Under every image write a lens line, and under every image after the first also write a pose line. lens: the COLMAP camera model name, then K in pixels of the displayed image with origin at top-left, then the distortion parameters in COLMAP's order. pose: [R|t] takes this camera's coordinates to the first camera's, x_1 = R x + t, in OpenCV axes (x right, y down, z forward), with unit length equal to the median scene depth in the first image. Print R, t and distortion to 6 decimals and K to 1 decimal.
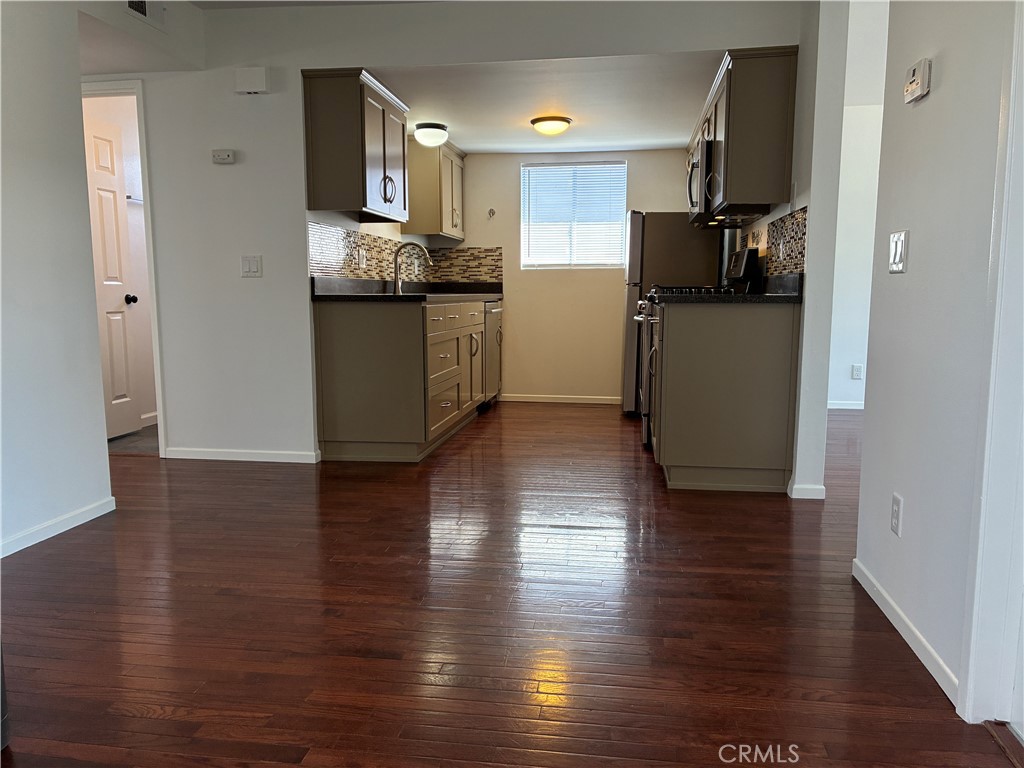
lens RADIAL K [[767.2, 0, 512.4], [0, 767.2, 381.6], [0, 0, 1]] dist [0.070897, -0.098422]
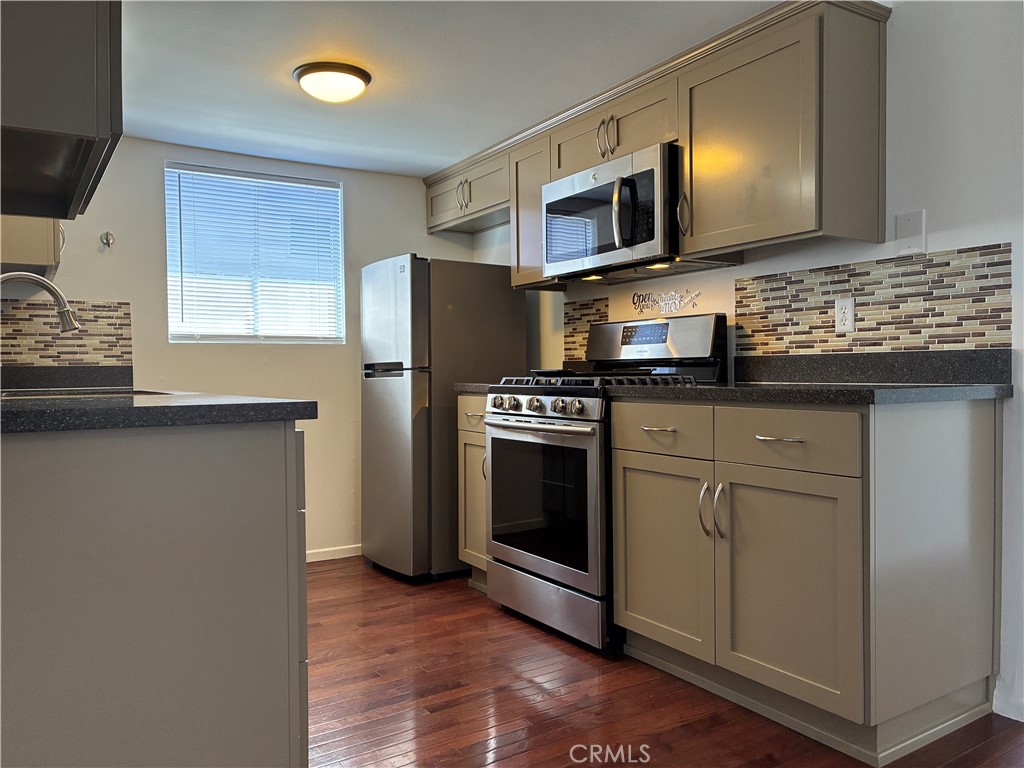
lens RADIAL K [[767.2, 0, 512.4], [0, 767.2, 381.6], [0, 0, 1]] dist [0.070897, -0.098422]
pose [[0.752209, -0.017704, 0.658687, -0.209775], [0.088613, 0.993276, -0.074497, -0.065143], [-0.652940, 0.114406, 0.748720, 0.503309]]
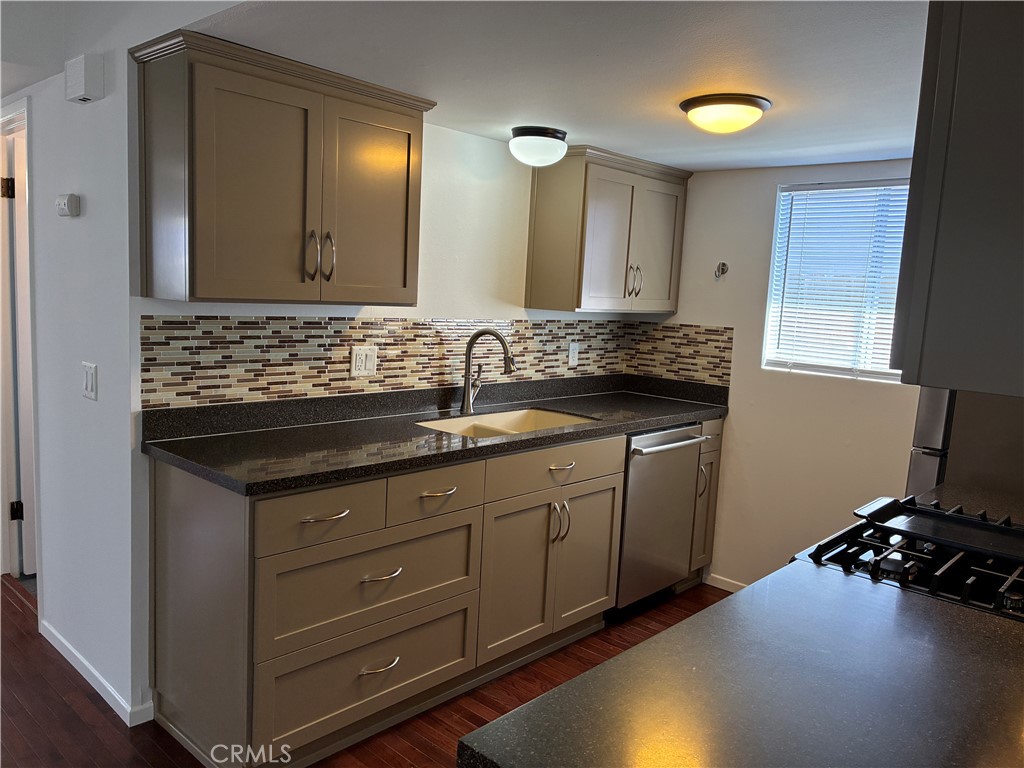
lens RADIAL K [[767.2, 0, 512.4], [0, 767.2, 381.6], [0, 0, 1]] dist [0.070897, -0.098422]
pose [[0.824138, 0.108836, -0.555834, 0.215301], [-0.117292, 0.992886, 0.020504, -0.153411], [0.554111, 0.048297, 0.831040, 0.512688]]
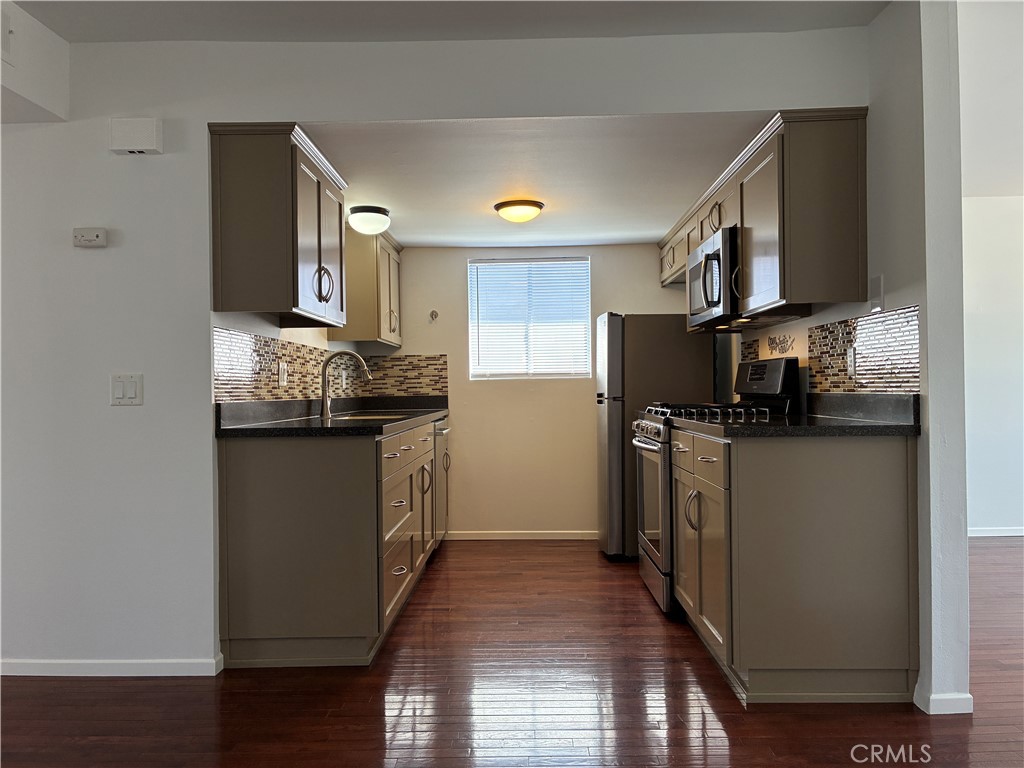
lens RADIAL K [[767.2, 0, 512.4], [0, 767.2, 381.6], [0, 0, 1]] dist [0.070897, -0.098422]
pose [[0.991261, -0.012996, 0.131270, -0.064012], [0.029766, 0.991506, -0.126611, -0.044277], [-0.128509, 0.129412, 0.983228, 0.202327]]
